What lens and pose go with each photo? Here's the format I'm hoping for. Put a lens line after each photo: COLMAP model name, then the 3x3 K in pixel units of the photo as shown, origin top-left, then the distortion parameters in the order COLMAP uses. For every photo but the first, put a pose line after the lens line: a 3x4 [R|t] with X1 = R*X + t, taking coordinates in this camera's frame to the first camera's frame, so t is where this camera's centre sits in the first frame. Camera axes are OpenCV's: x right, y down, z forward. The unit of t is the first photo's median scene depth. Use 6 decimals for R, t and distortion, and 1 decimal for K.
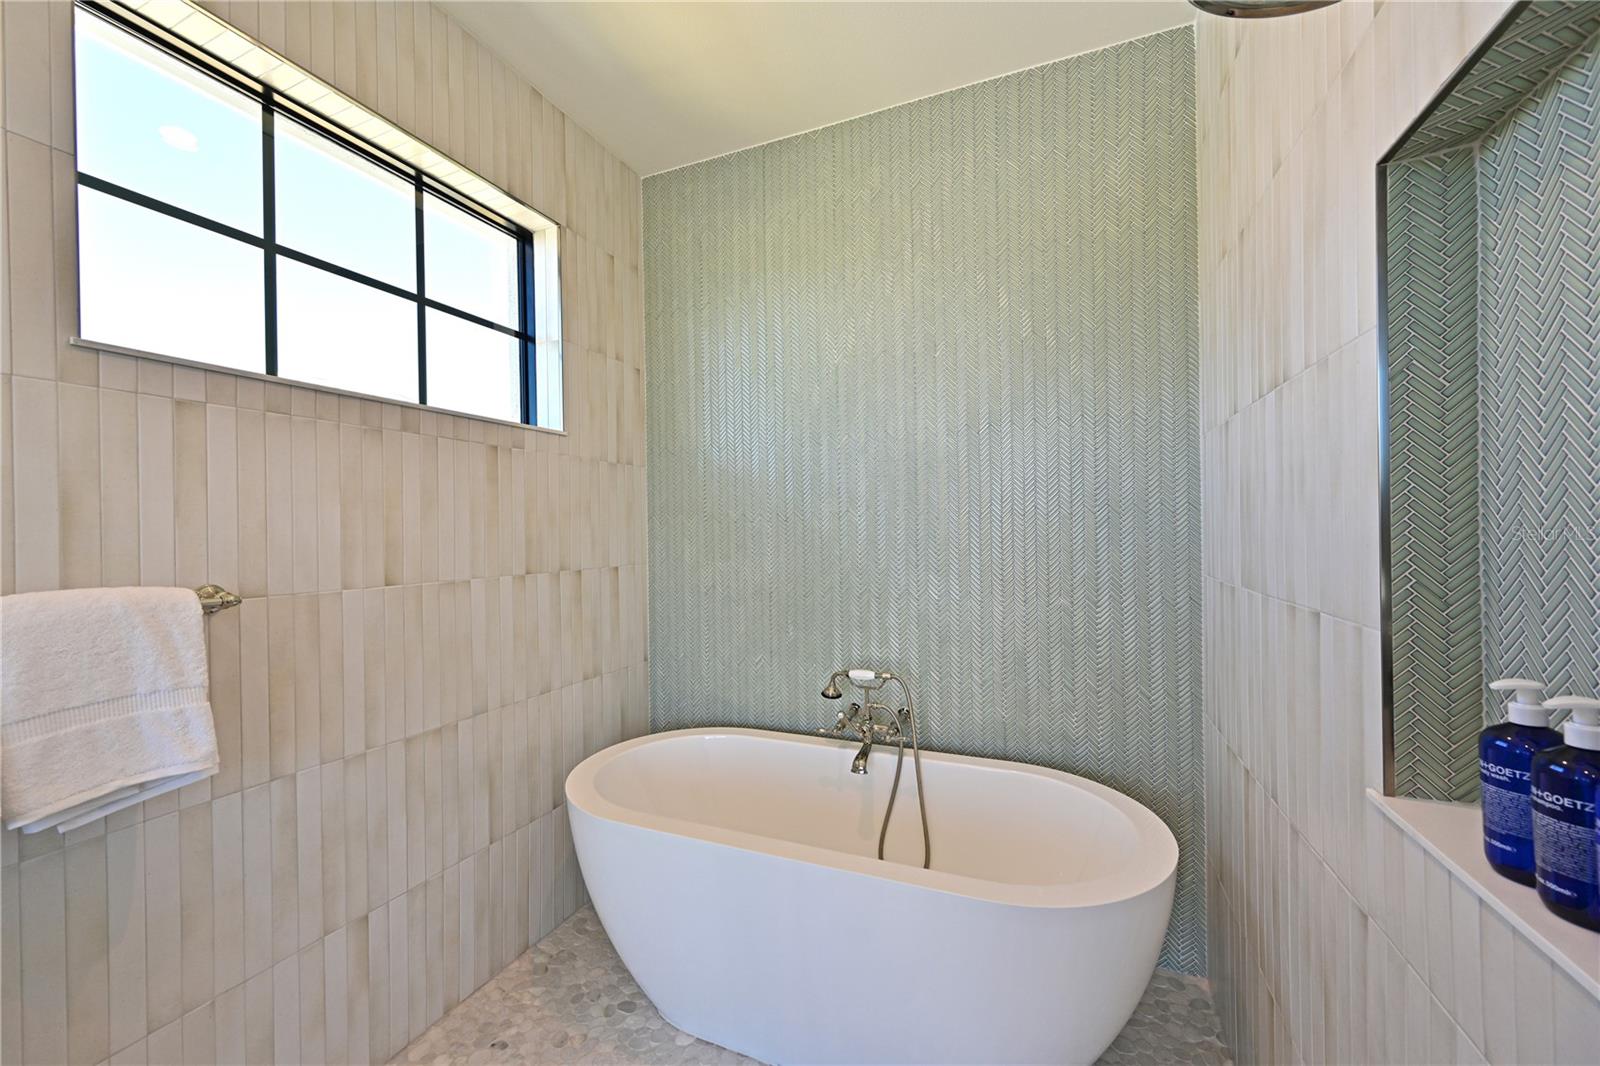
lens RADIAL K [[655.5, 0, 800.0], [0, 655.5, 533.0], [0, 0, 1]] dist [-0.002357, -0.000295]
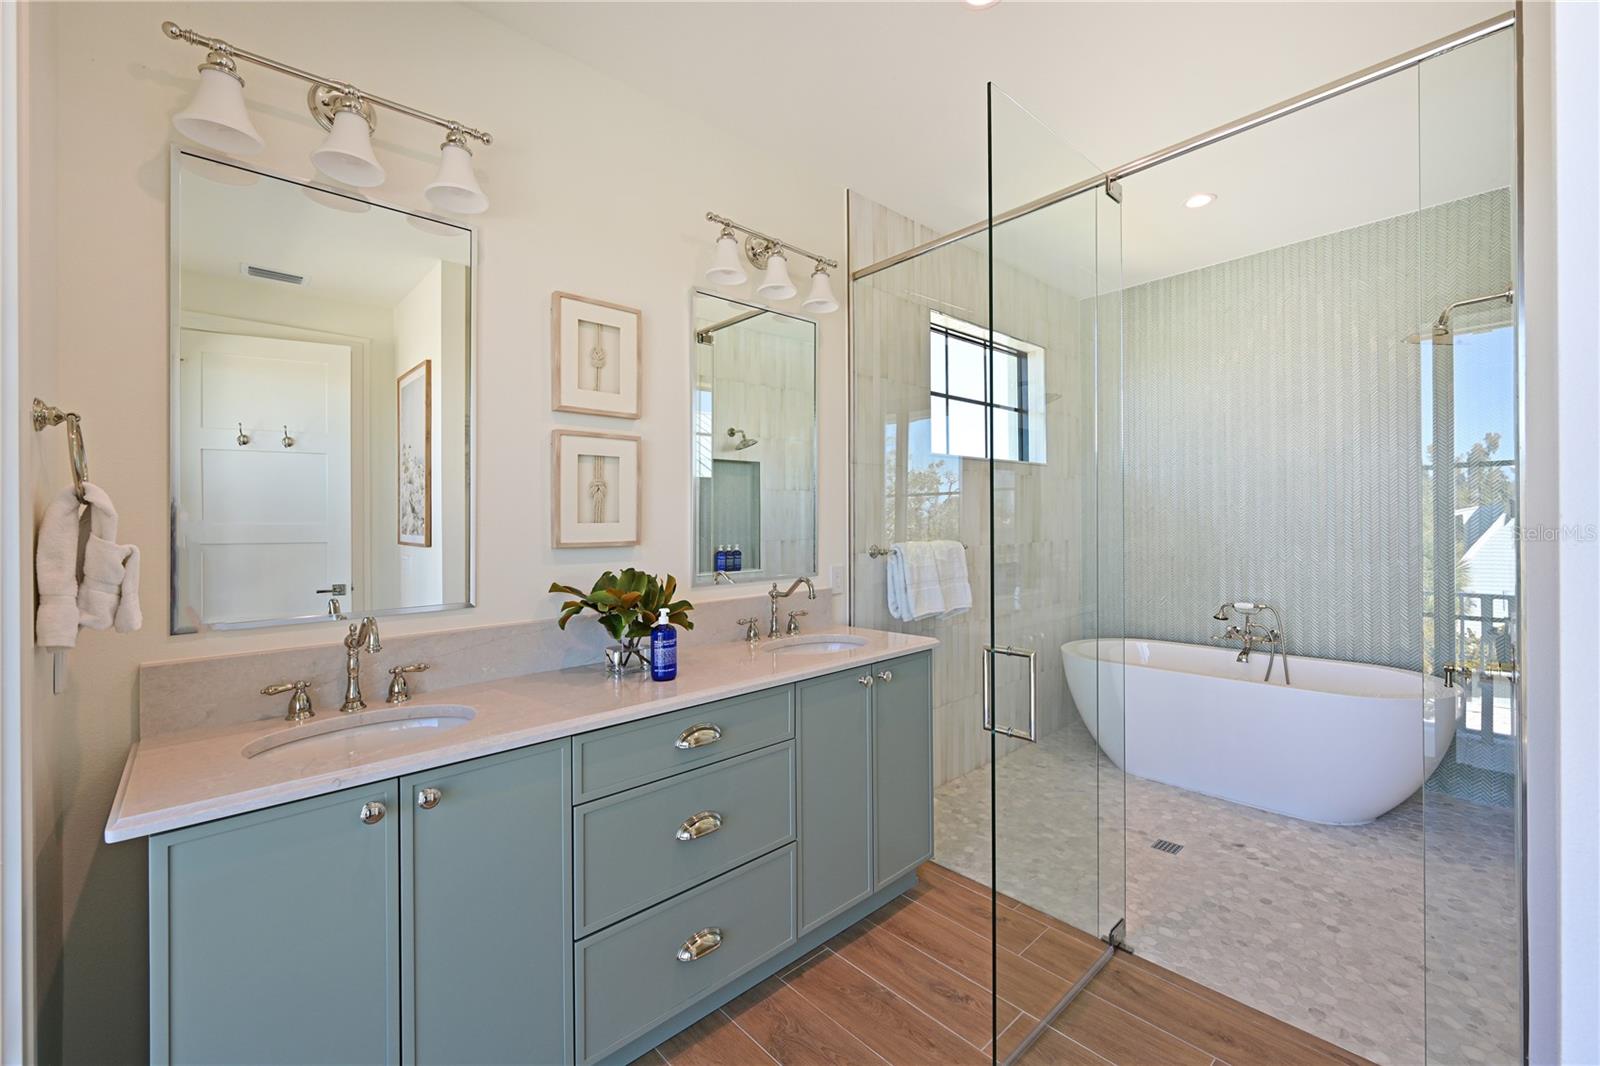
lens RADIAL K [[655.5, 0, 800.0], [0, 655.5, 533.0], [0, 0, 1]] dist [-0.002357, -0.000295]
pose [[0.901973, 0.006057, -0.431750, -0.196350], [-0.000037, 0.999903, 0.013952, 0.012079], [0.431792, -0.012568, 0.901885, -0.930869]]
